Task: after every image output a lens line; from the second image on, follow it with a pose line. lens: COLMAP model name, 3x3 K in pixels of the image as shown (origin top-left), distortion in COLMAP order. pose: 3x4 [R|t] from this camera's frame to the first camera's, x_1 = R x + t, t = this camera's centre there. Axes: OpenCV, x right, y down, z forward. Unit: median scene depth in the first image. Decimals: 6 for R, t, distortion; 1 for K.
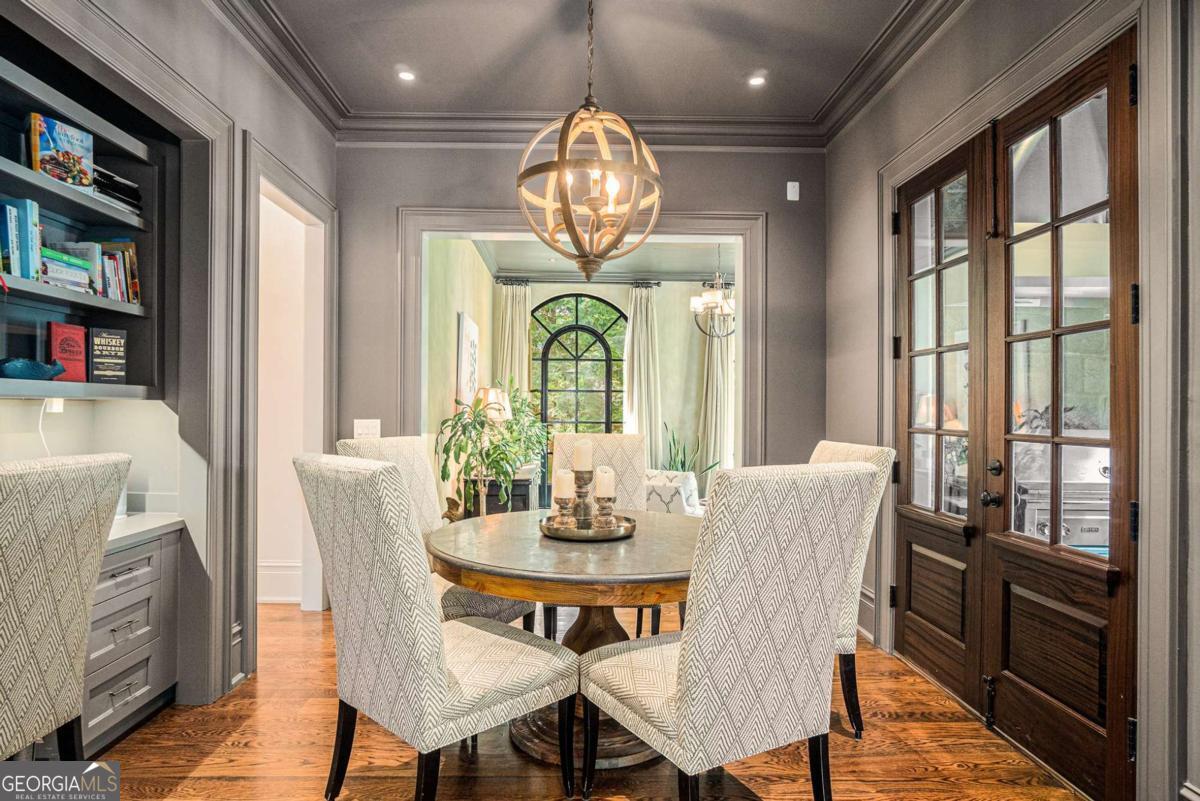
lens RADIAL K [[692.3, 0, 600.0], [0, 692.3, 400.5], [0, 0, 1]] dist [-0.003314, -0.000844]
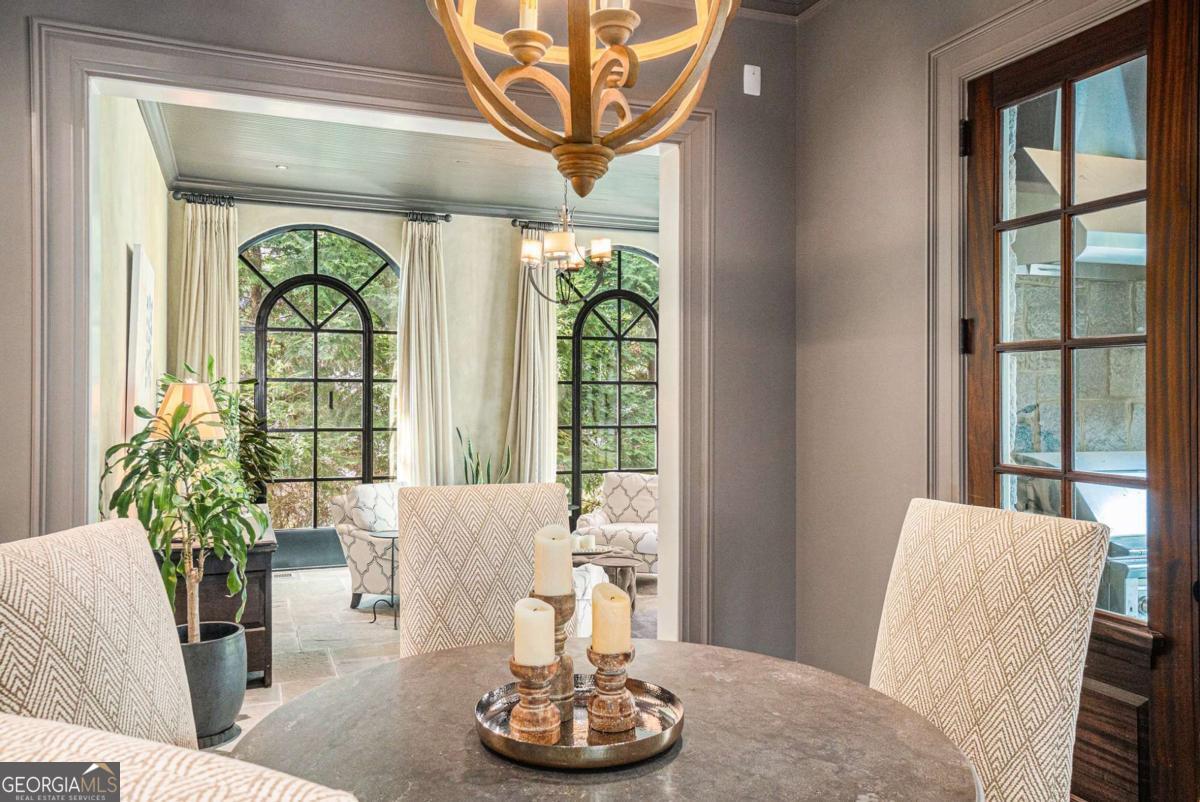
lens RADIAL K [[913.7, 0, 600.5], [0, 913.7, 381.2], [0, 0, 1]] dist [0.037190, 0.001294]
pose [[0.942974, -0.000097, 0.332865, -0.131136], [-0.000801, 0.999996, 0.002562, -0.029448], [-0.332864, -0.002682, 0.942971, 0.254261]]
